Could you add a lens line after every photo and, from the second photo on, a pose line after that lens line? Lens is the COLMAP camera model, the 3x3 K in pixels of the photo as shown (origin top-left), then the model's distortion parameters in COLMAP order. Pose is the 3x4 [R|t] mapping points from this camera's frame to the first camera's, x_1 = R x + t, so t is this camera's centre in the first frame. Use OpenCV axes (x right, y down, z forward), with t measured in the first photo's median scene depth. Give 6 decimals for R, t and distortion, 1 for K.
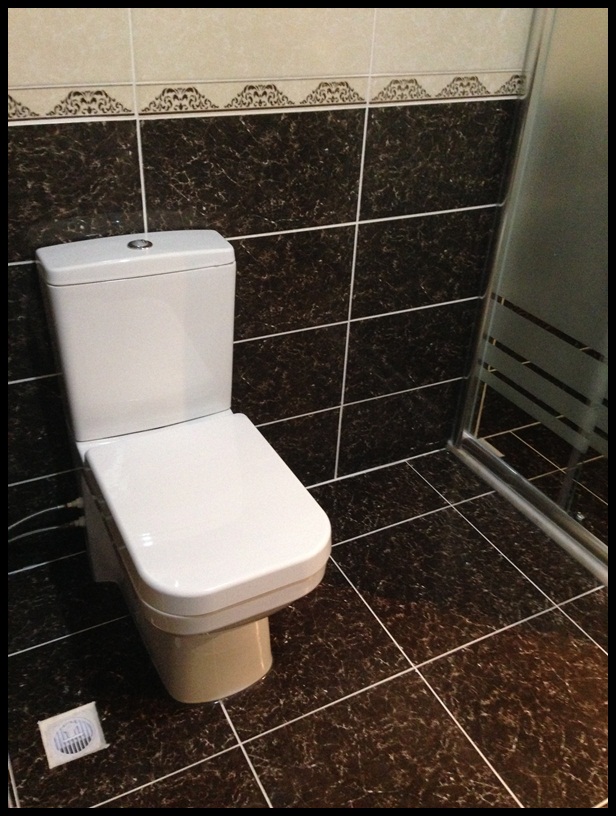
lens RADIAL K [[747.5, 0, 305.6], [0, 747.5, 420.7], [0, 0, 1]] dist [0.145624, -0.293701]
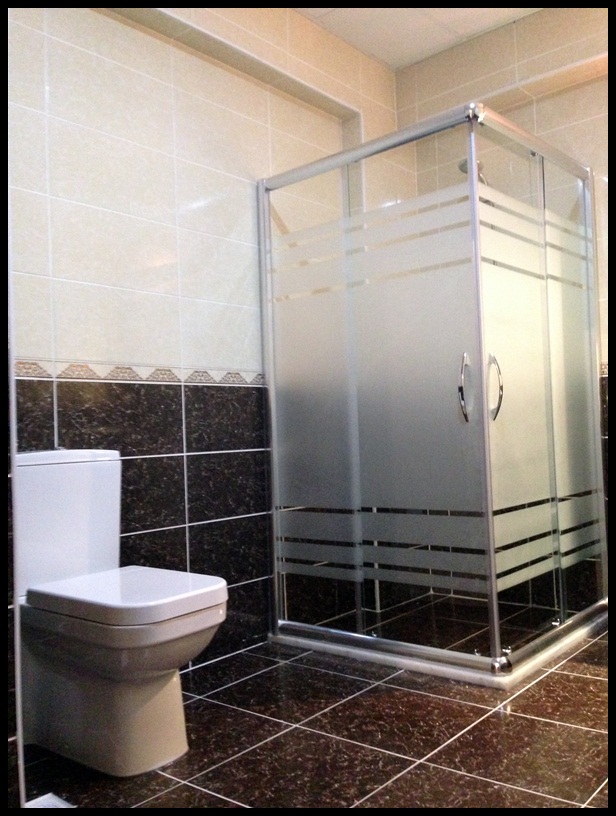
lens RADIAL K [[747.5, 0, 305.6], [0, 747.5, 420.7], [0, 0, 1]] dist [0.145624, -0.293701]
pose [[0.925260, -0.075519, 0.371739, -0.289985], [0.269001, 0.821578, -0.502641, 0.560976], [-0.267454, 0.565072, 0.780488, -0.326410]]
